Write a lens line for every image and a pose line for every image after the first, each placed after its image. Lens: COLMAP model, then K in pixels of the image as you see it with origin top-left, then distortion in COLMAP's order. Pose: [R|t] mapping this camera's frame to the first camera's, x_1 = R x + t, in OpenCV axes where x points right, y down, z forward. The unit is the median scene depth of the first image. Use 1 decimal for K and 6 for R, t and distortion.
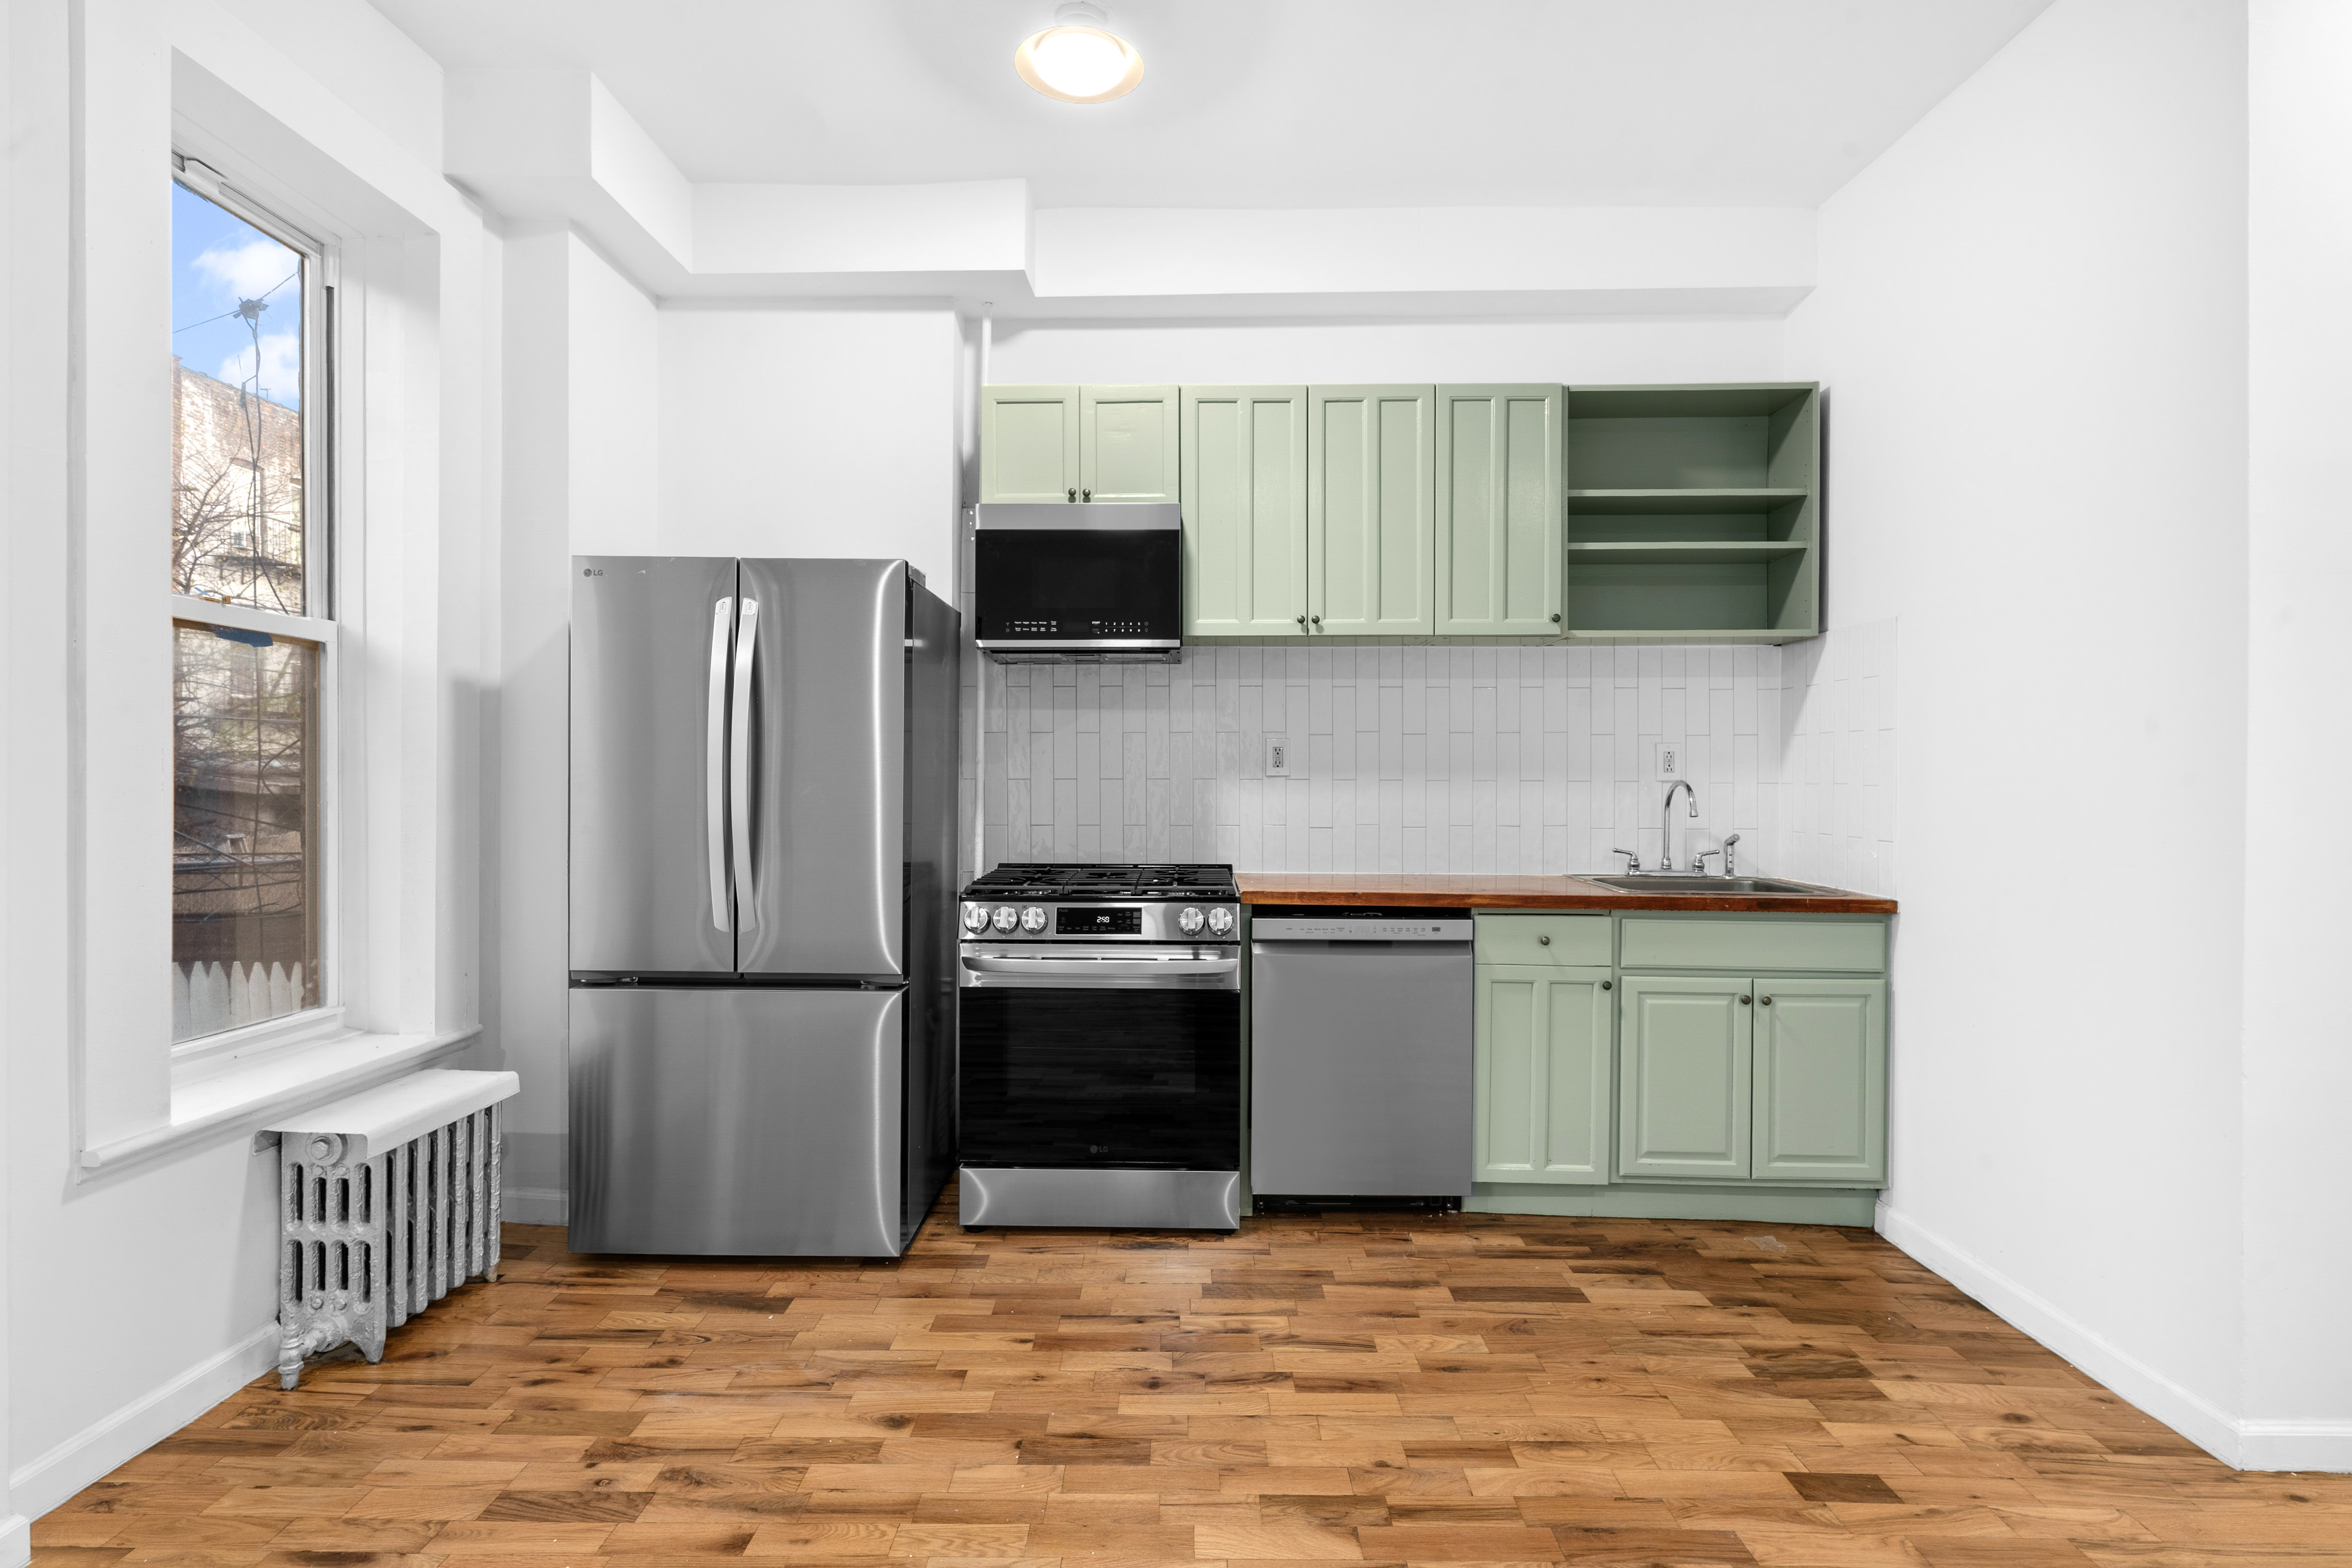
lens RADIAL K [[1156.8, 0, 1174.3], [0, 1156.8, 781.6], [0, 0, 1]] dist [0.002967, 0.000110]
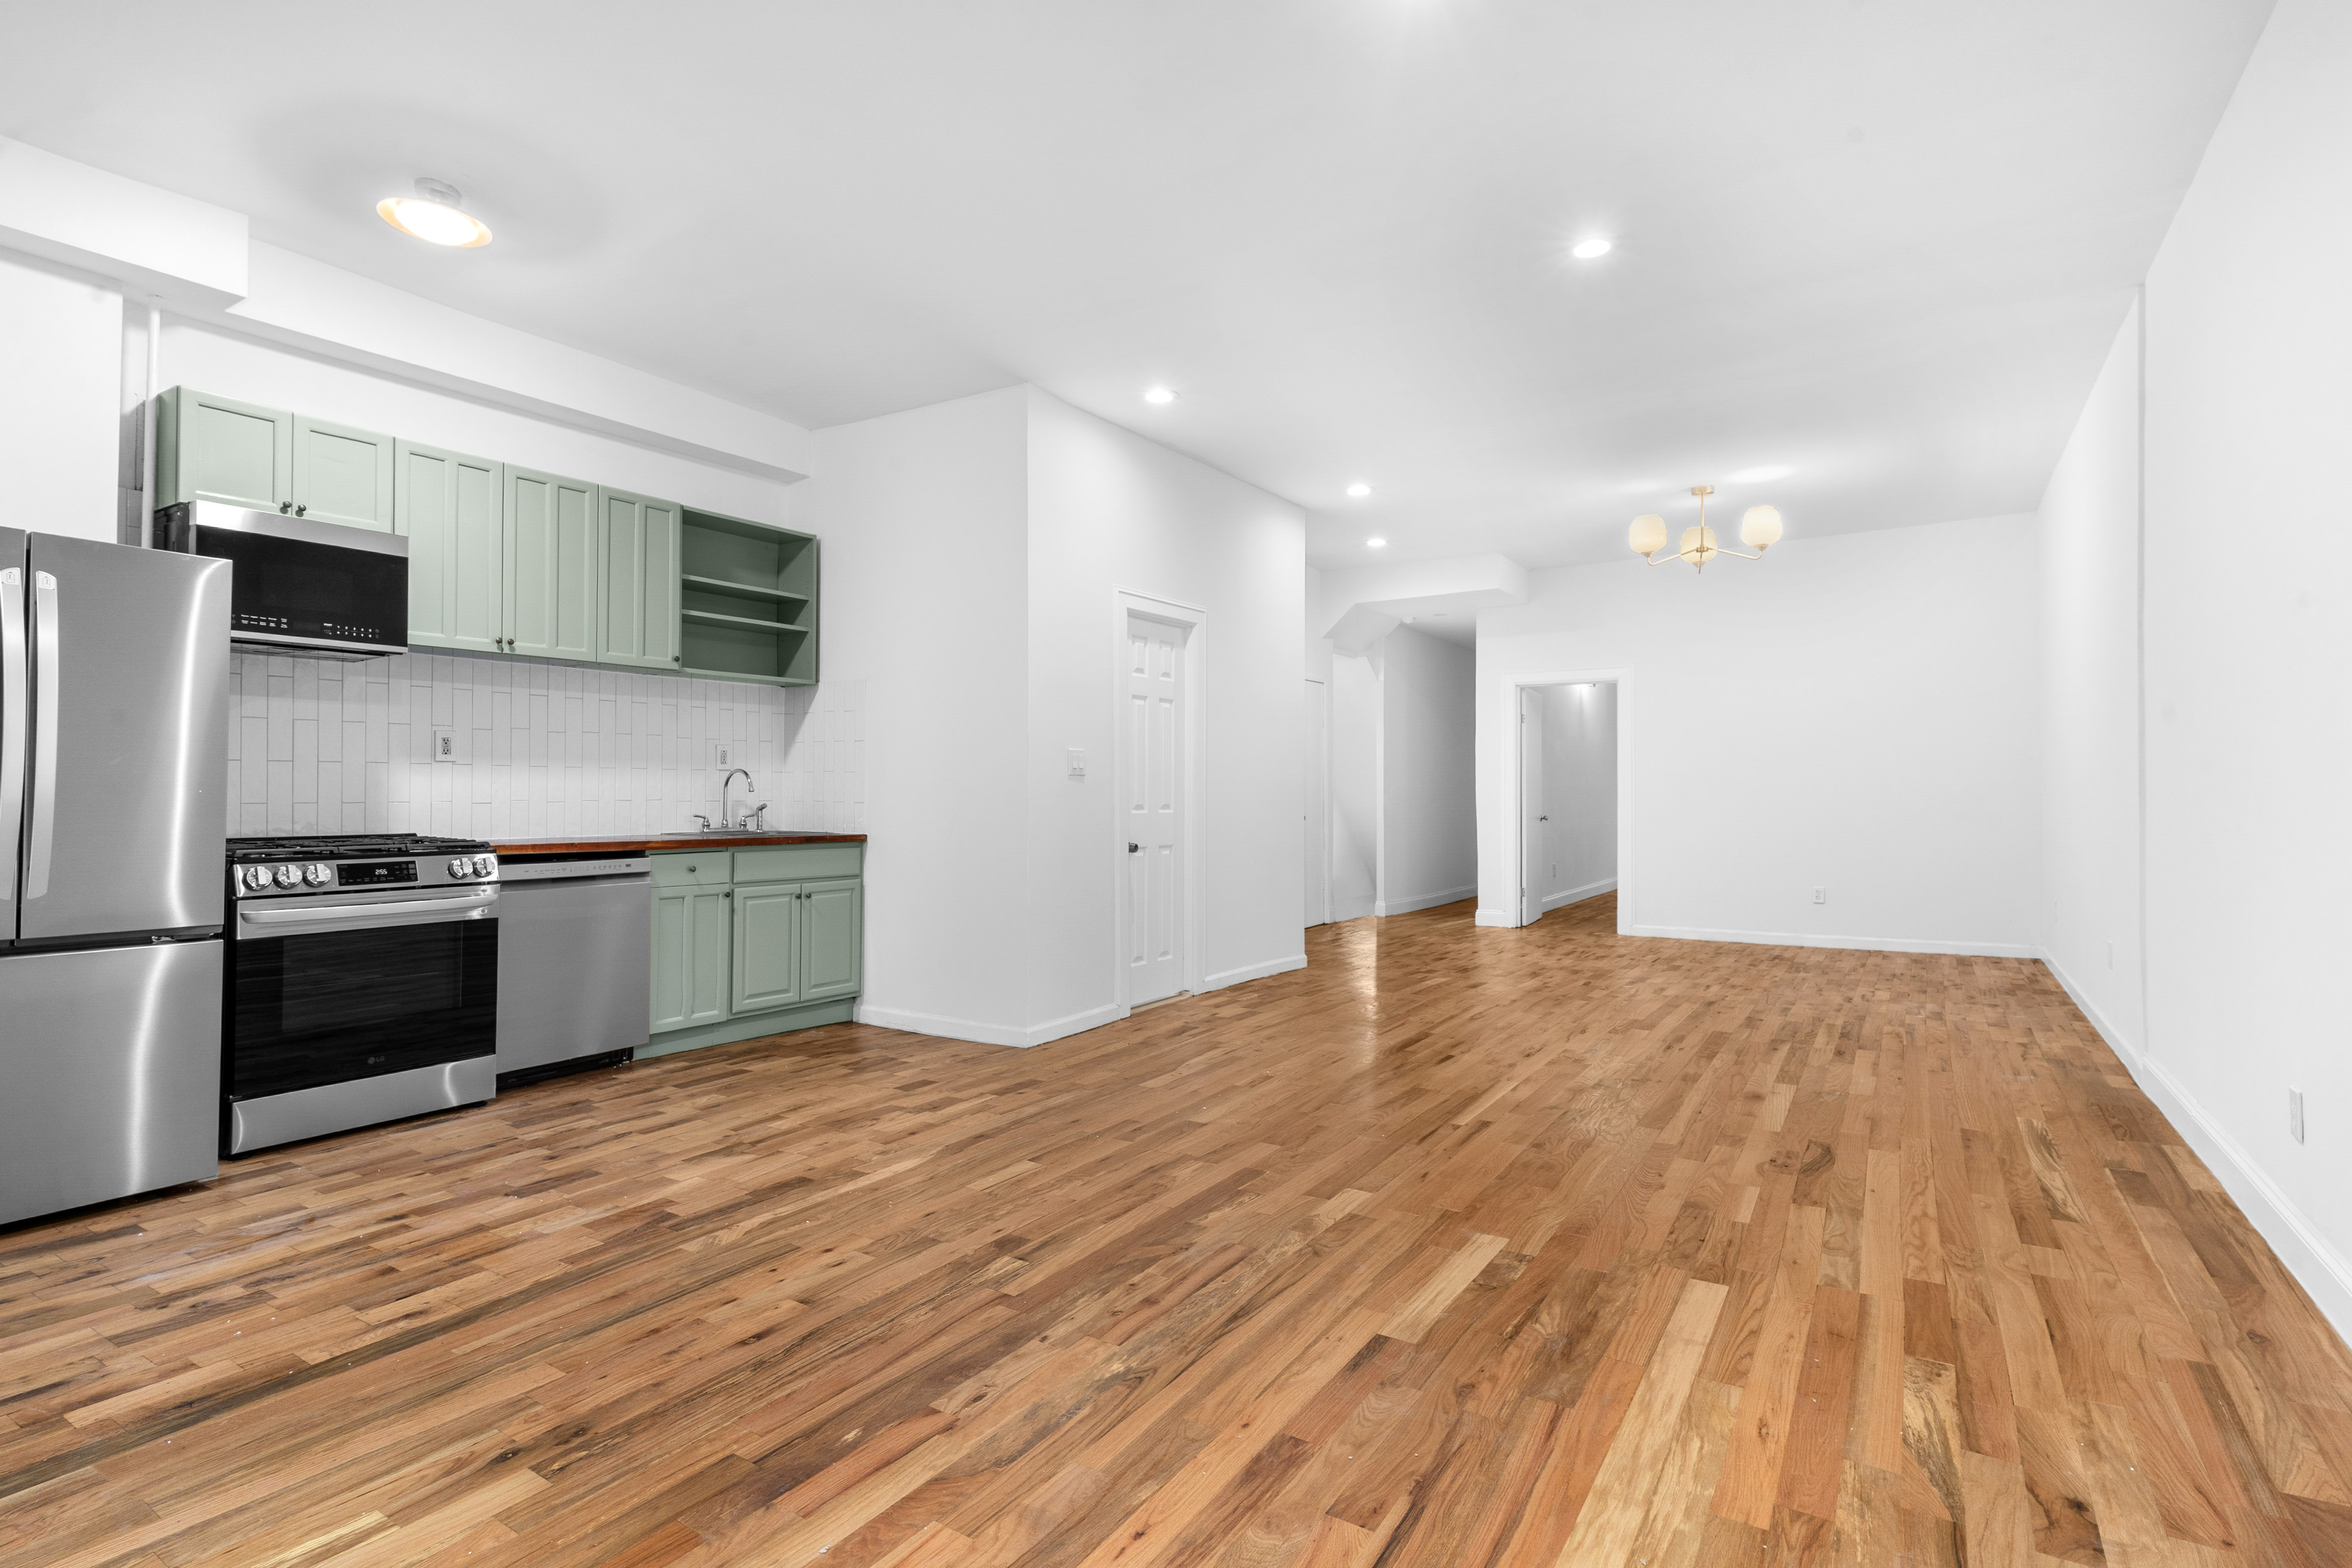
lens RADIAL K [[1125.0, 0, 1180.8], [0, 1125.0, 777.3], [0, 0, 1]] dist [-0.000027, 0.001039]
pose [[0.521377, 0.008822, 0.853281, -0.634939], [0.002445, 0.999927, -0.011832, 0.034365], [-0.853323, 0.008255, 0.521318, -0.349963]]
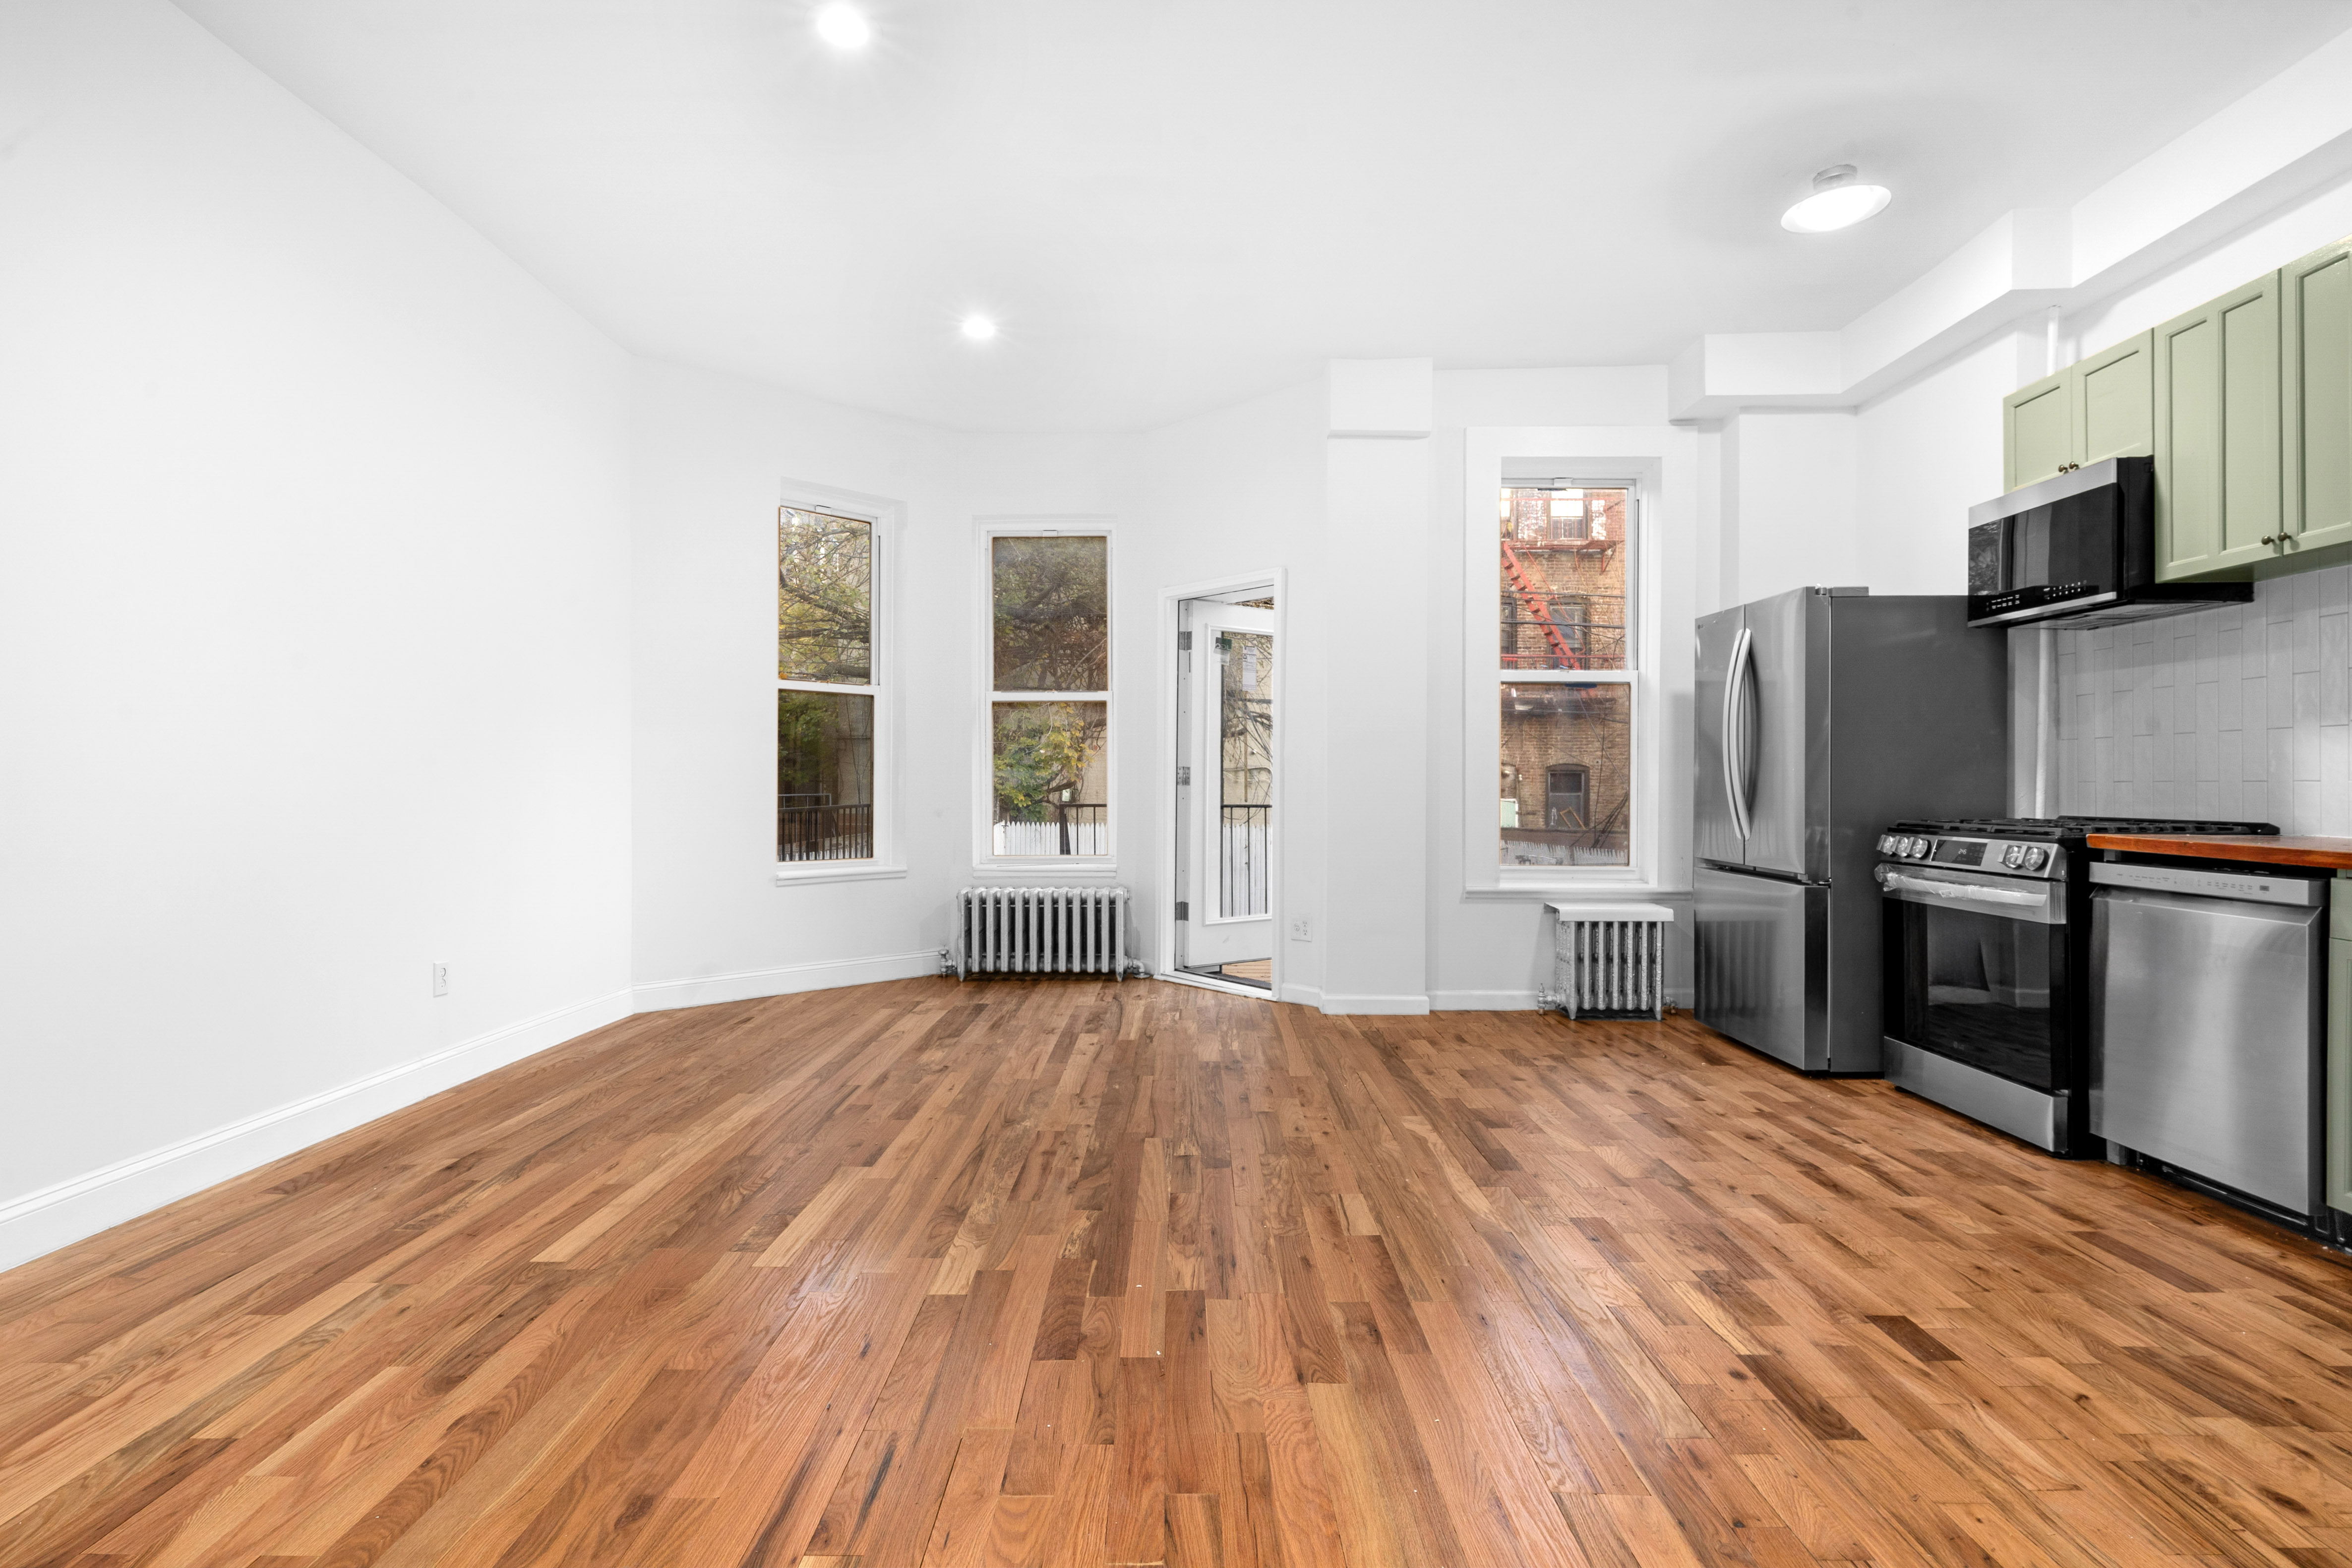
lens RADIAL K [[1125.0, 0, 1179.8], [0, 1125.0, 789.7], [0, 0, 1]] dist [-0.000027, 0.001039]
pose [[0.015296, 0.001973, -0.999881, 1.060239], [-0.003399, 0.999992, 0.001921, 0.055985], [0.999877, 0.003370, 0.015303, 0.183493]]
